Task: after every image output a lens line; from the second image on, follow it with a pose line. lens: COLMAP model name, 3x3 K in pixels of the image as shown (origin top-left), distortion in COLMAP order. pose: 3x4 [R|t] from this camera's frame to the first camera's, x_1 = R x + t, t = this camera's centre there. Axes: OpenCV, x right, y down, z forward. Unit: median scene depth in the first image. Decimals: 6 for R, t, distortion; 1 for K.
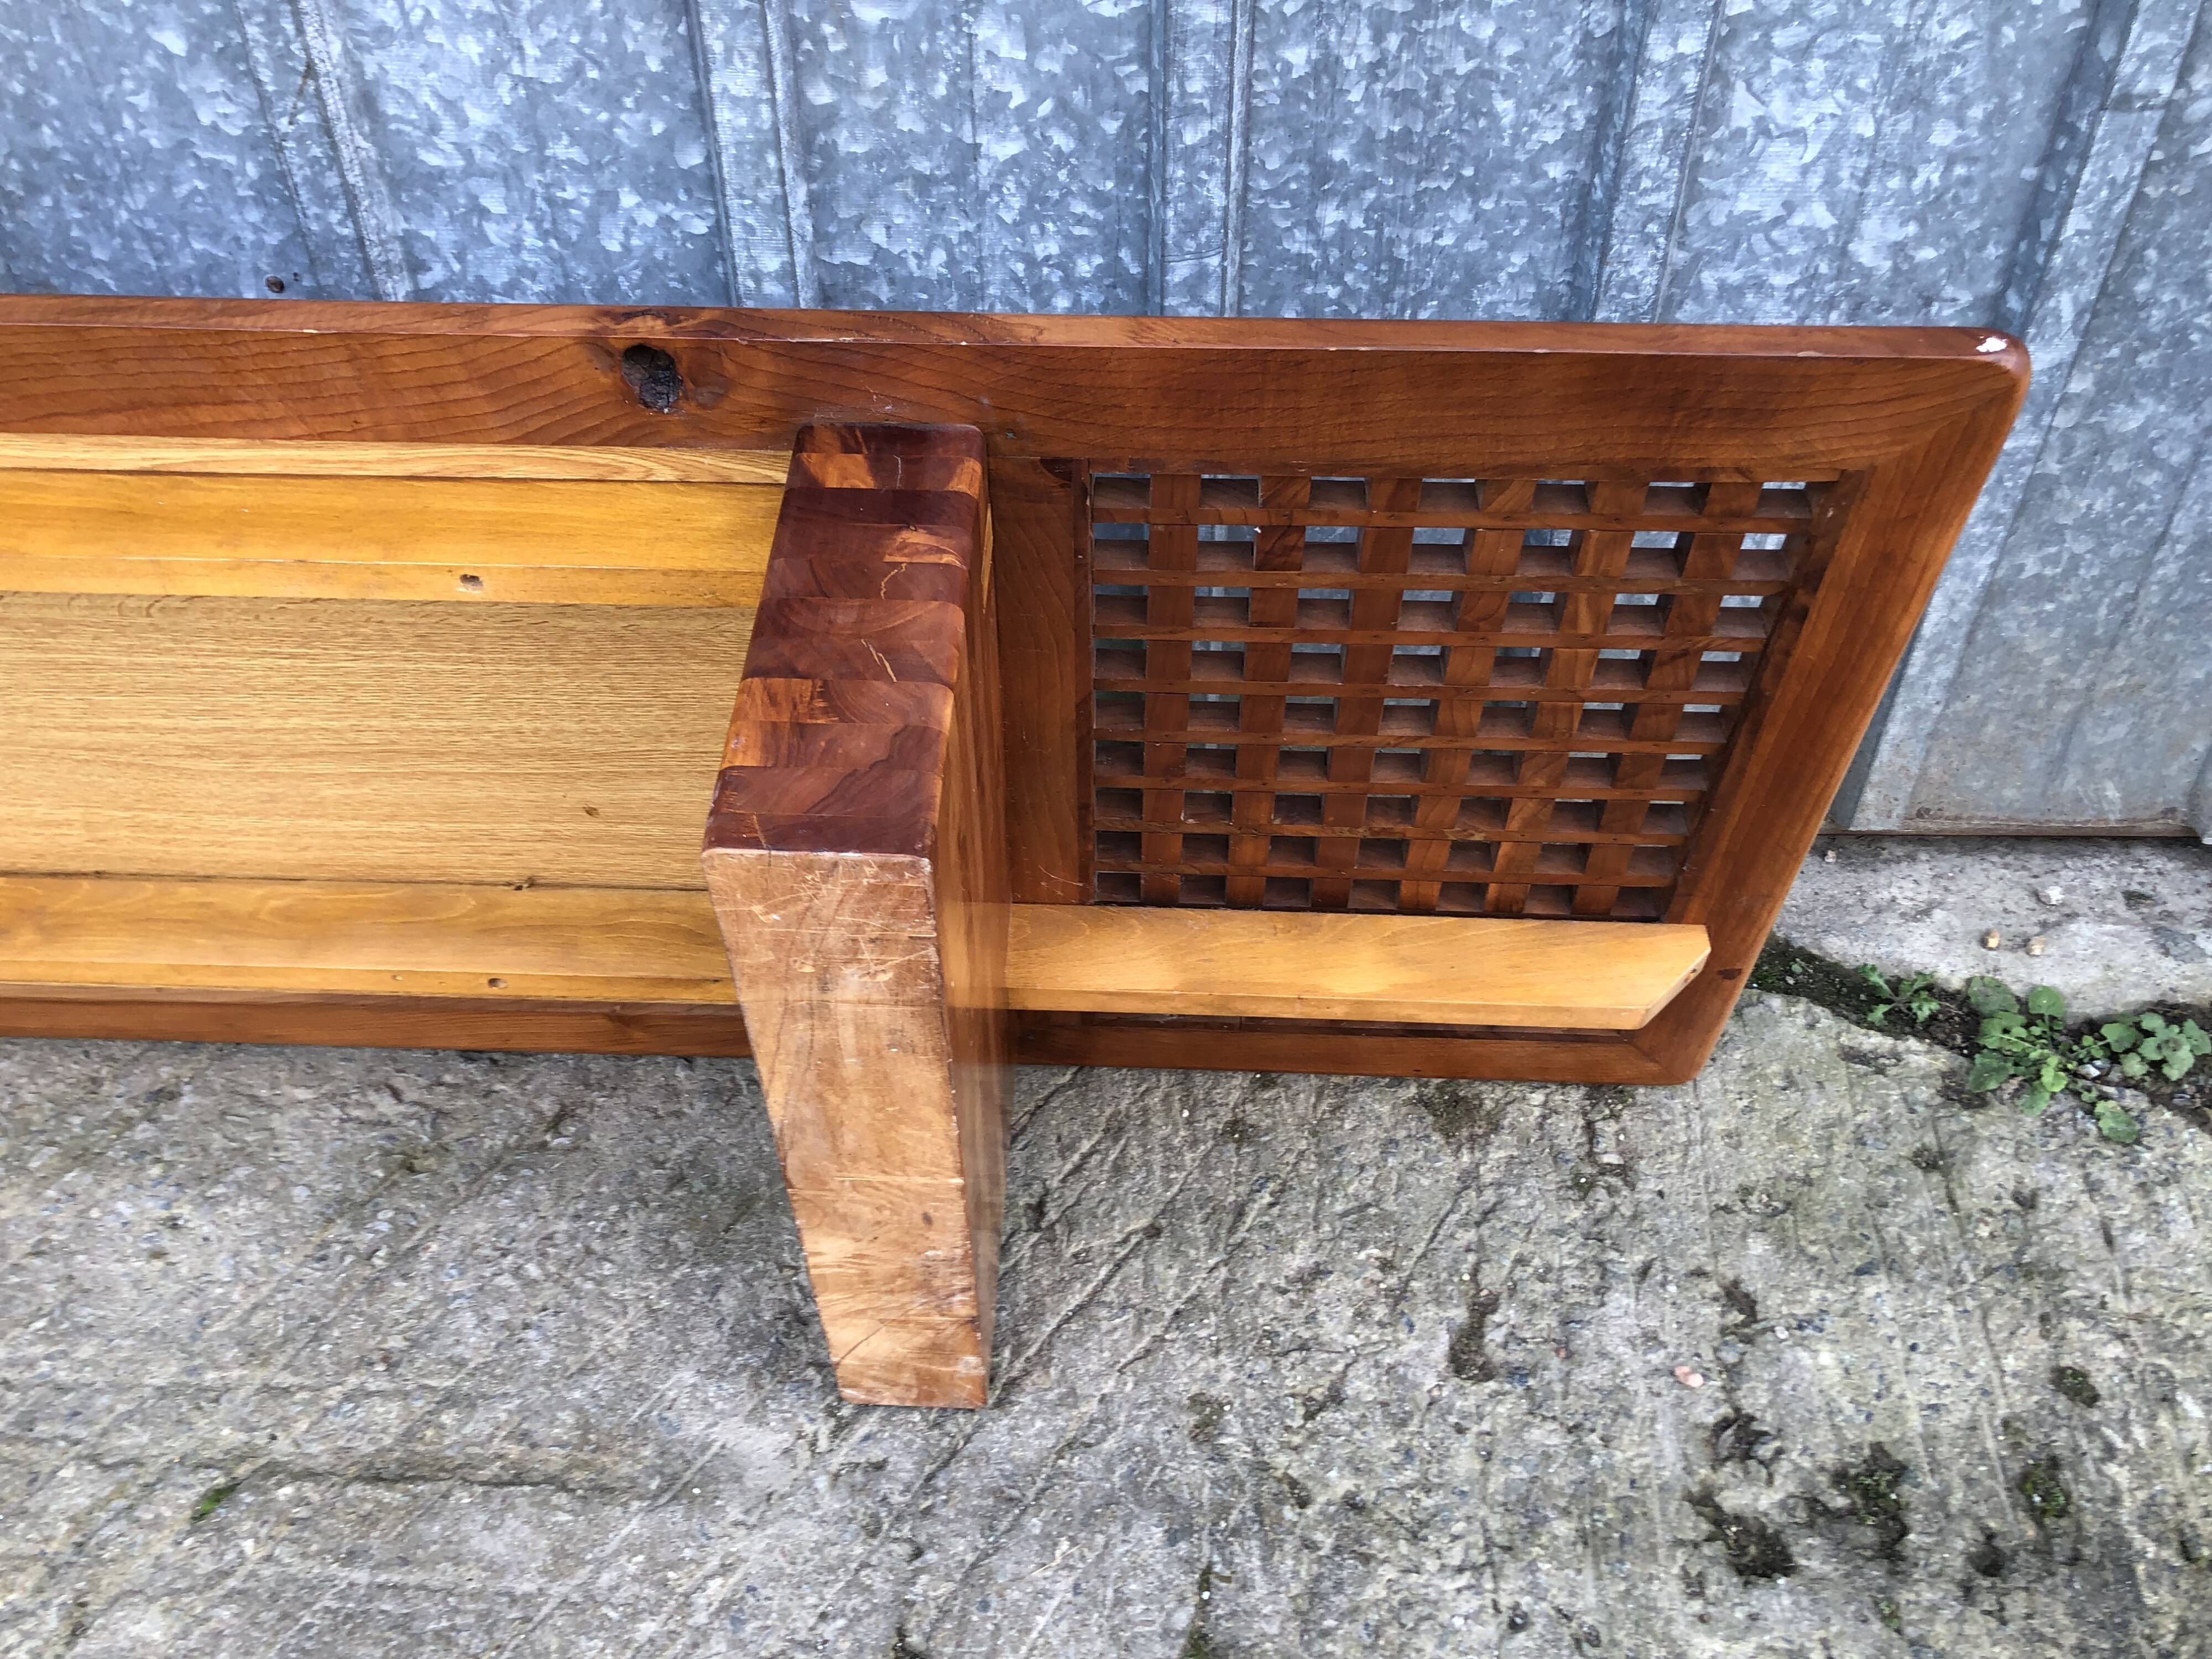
lens RADIAL K [[1820.1, 0, 1073.4], [0, 1820.1, 808.8], [0, 0, 1]] dist [0.004833, 0.017563]
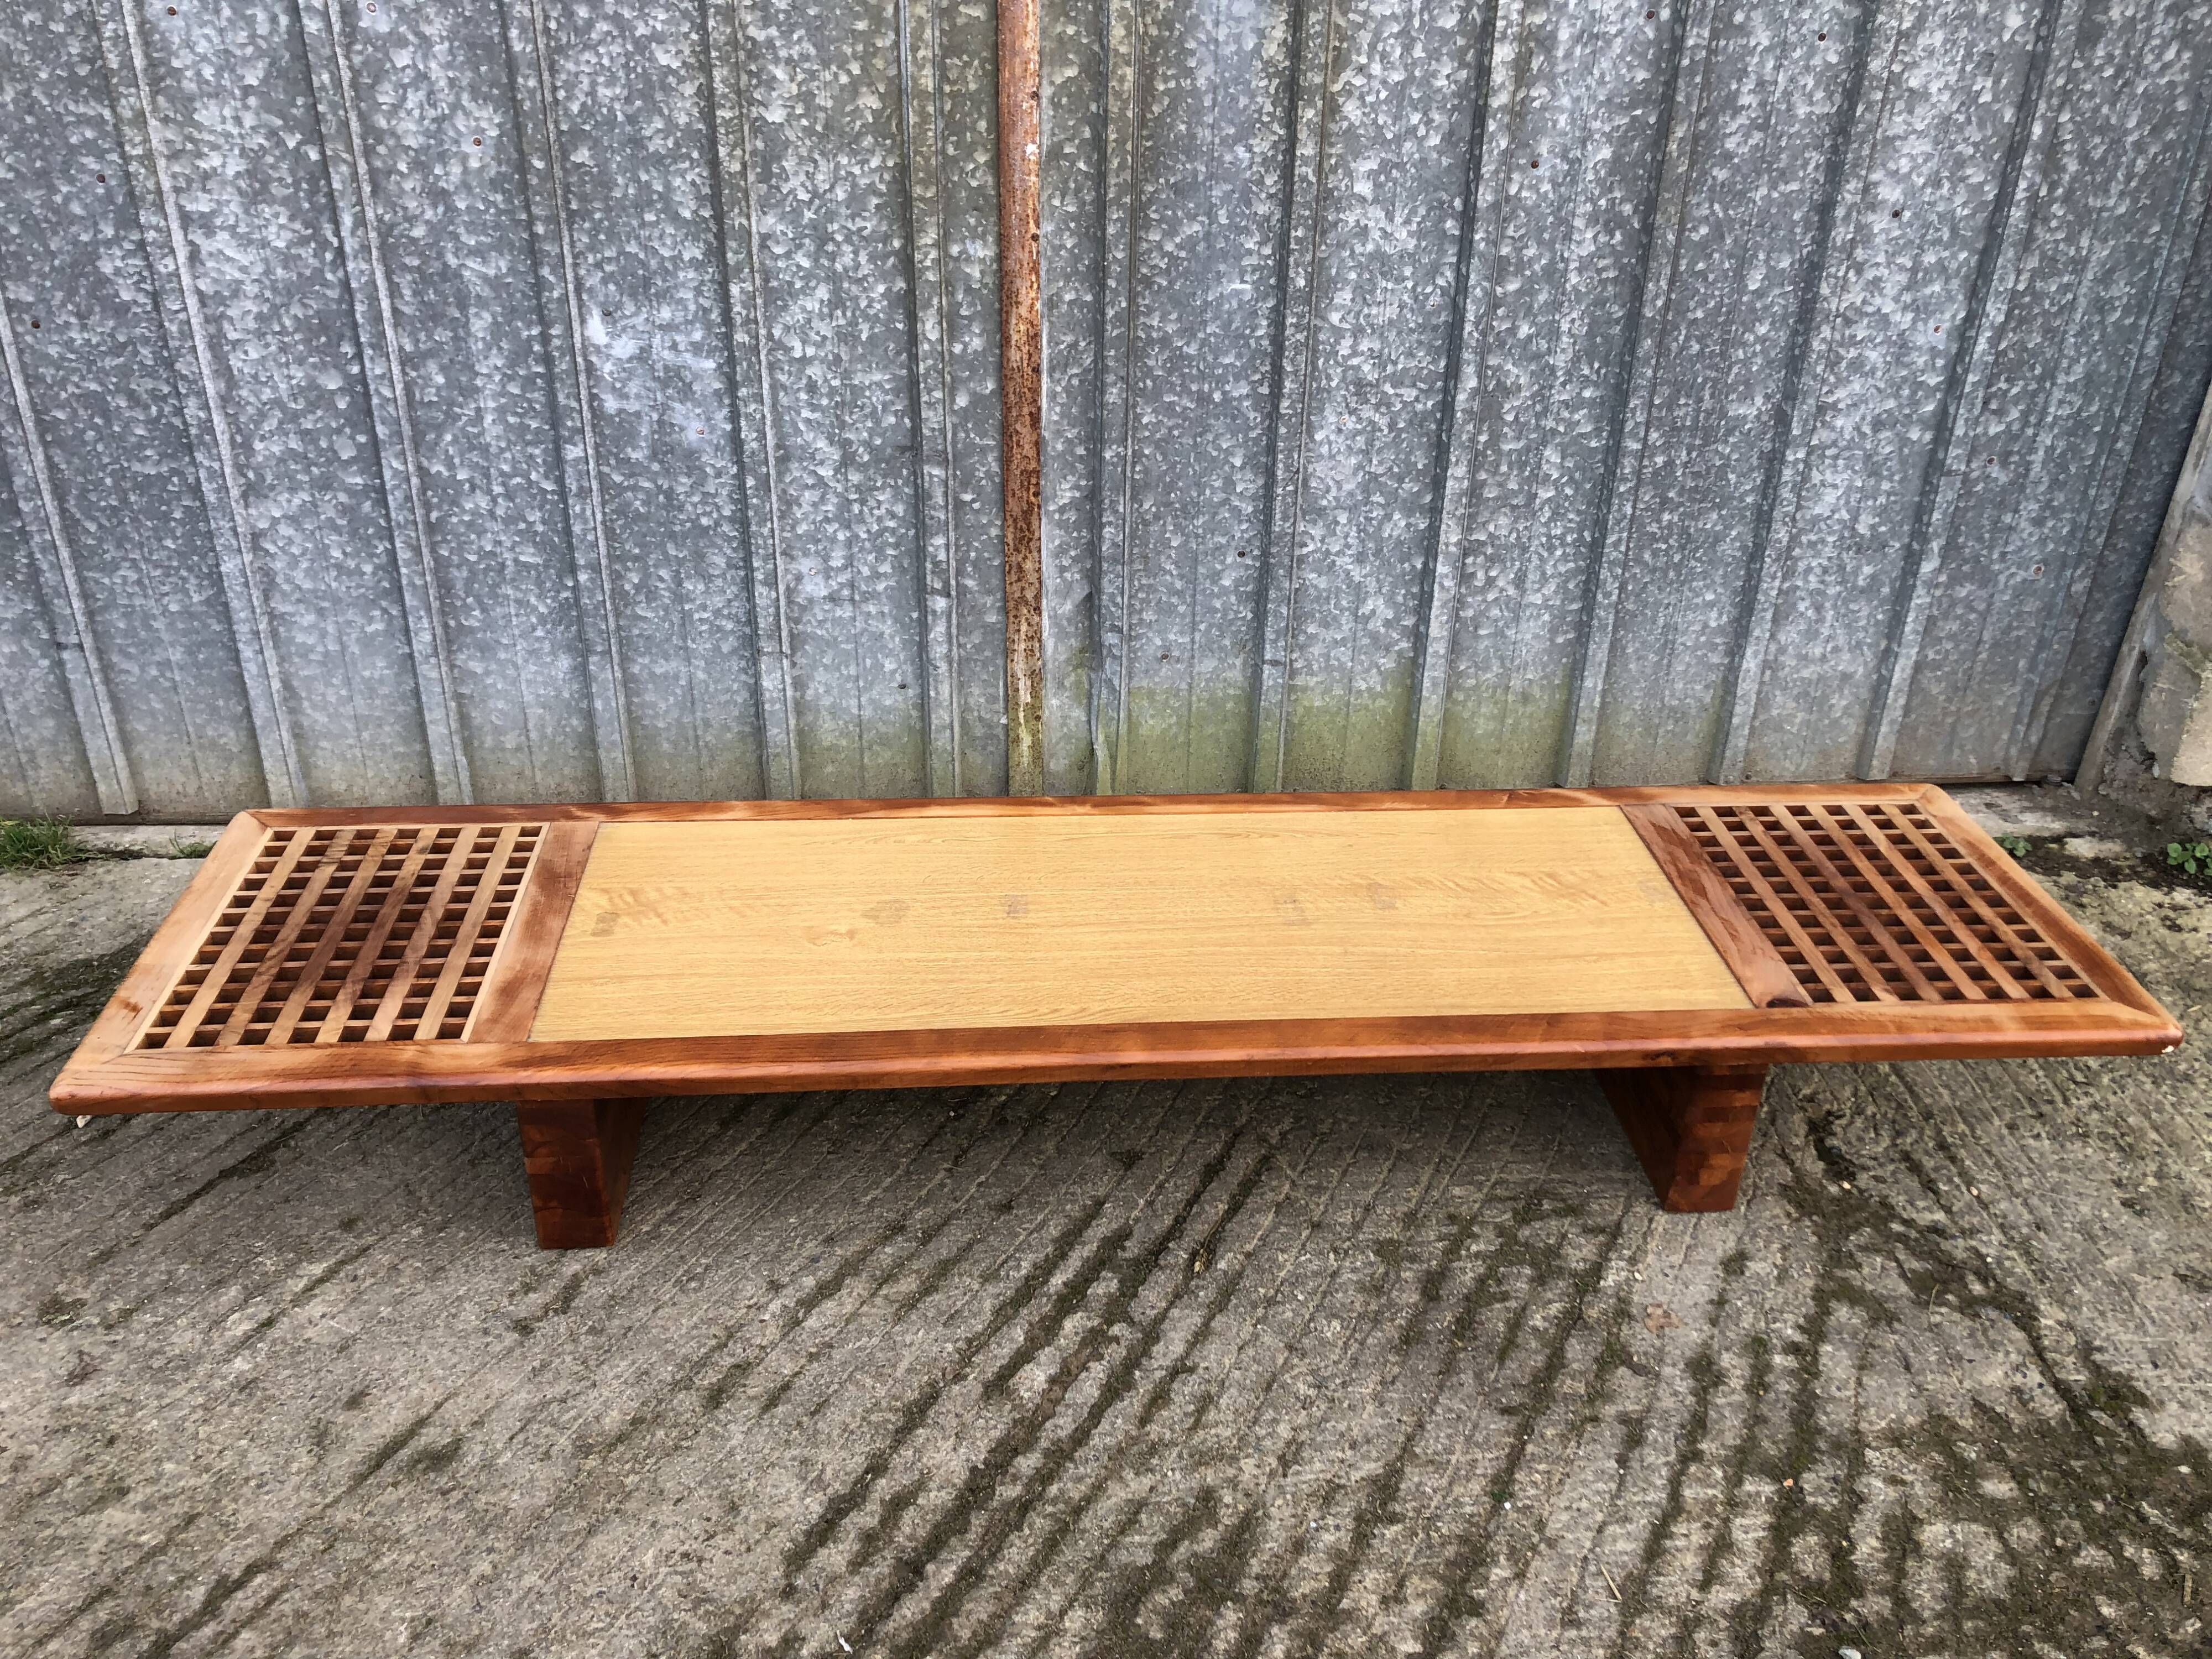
lens RADIAL K [[1813.7, 0, 1101.0], [0, 1813.7, 799.8], [0, 0, 1]] dist [-0.003735, 0.042103]
pose [[0.992725, -0.030413, 0.116495, -0.976086], [0.054045, 0.977177, -0.205435, 0.558914], [-0.107588, 0.210237, 0.971713, -1.350515]]
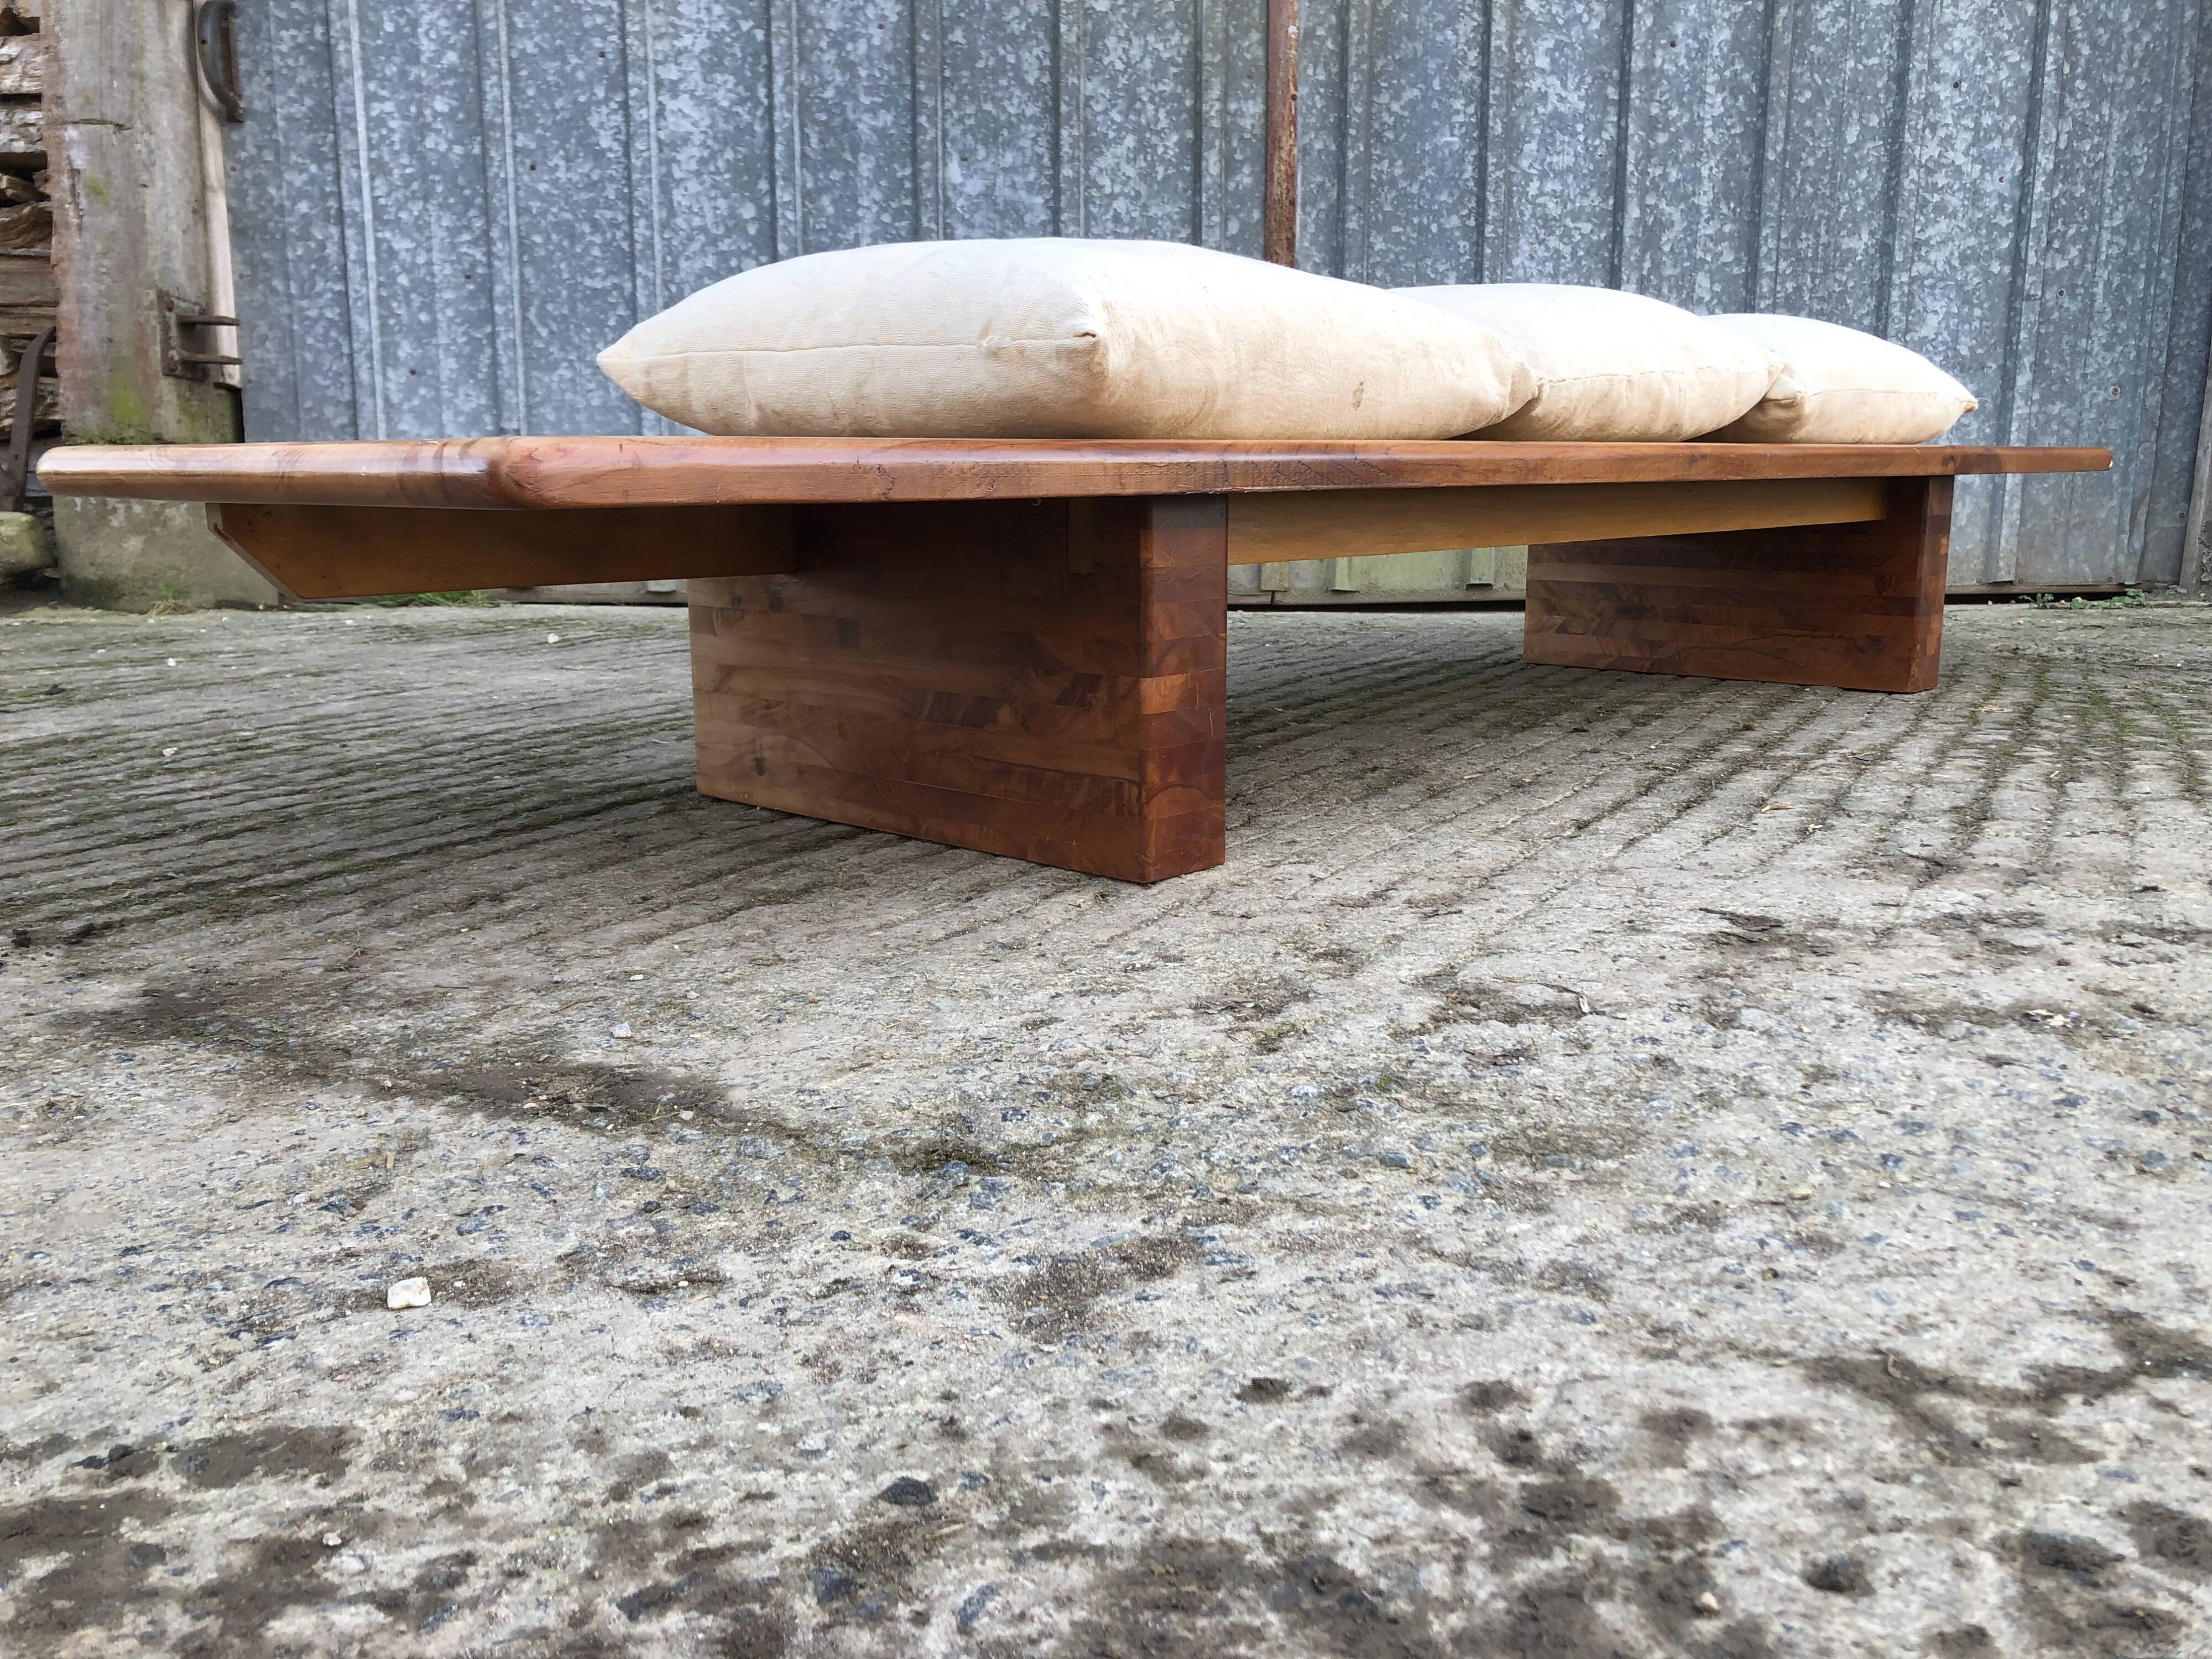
lens RADIAL K [[1820.2, 0, 1109.9], [0, 1820.2, 807.1], [0, 0, 1]] dist [-0.025405, 0.080269]
pose [[0.994941, -0.004492, 0.100365, -1.389035], [0.054511, 0.863295, -0.501747, 1.924015], [-0.084391, 0.504679, 0.859172, -1.221776]]
